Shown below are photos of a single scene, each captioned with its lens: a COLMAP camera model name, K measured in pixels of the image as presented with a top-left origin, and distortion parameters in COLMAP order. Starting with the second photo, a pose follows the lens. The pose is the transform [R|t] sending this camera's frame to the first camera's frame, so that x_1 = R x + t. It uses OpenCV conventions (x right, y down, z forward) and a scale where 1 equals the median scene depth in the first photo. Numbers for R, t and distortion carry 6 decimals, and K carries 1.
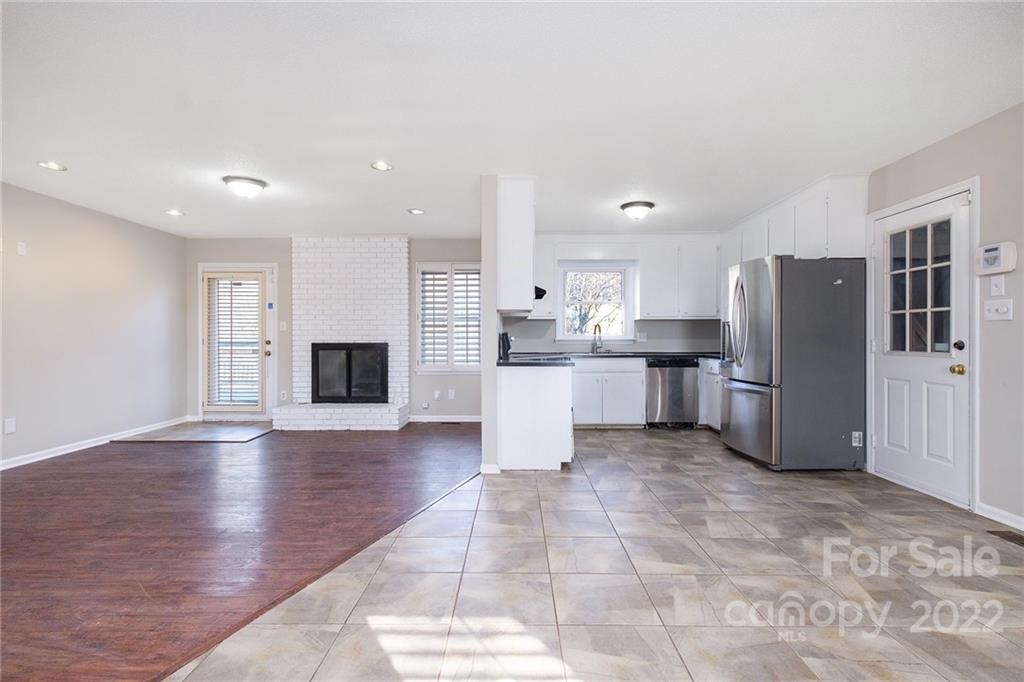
lens RADIAL K [[470.3, 0, 515.4], [0, 470.3, 340.9], [0, 0, 1]] dist [0.005574, 0.000221]
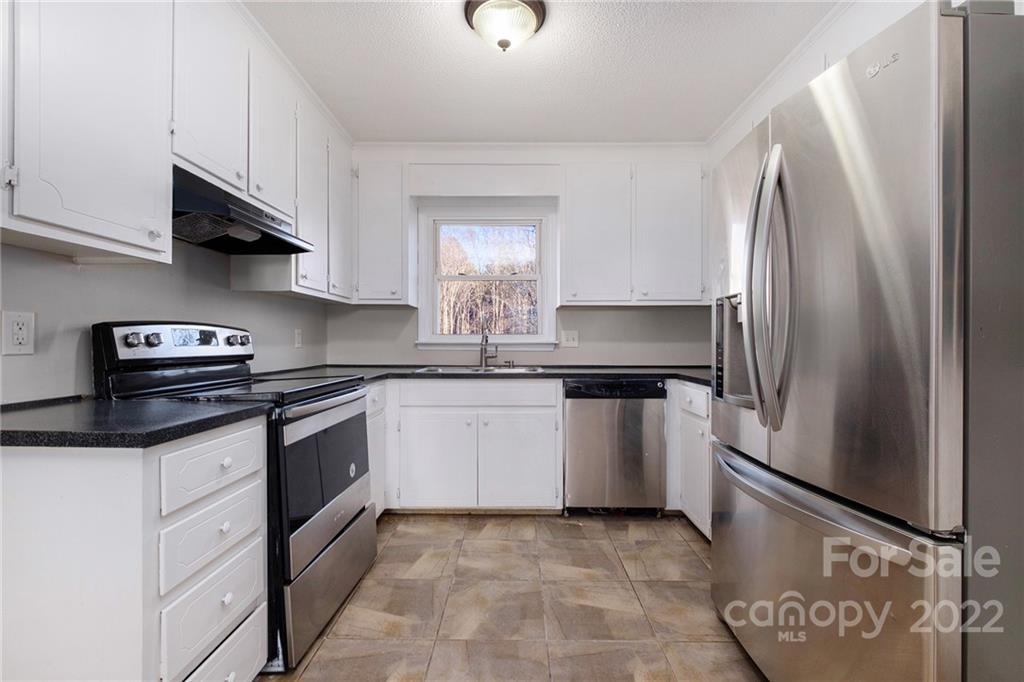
lens RADIAL K [[445.4, 0, 511.8], [0, 445.4, 338.8], [0, 0, 1]] dist [0.016778, 0.000036]
pose [[0.999986, 0.003455, 0.004043, 0.214220], [-0.003415, 0.999944, -0.010049, -0.002651], [-0.004078, 0.010035, 0.999941, 0.504216]]
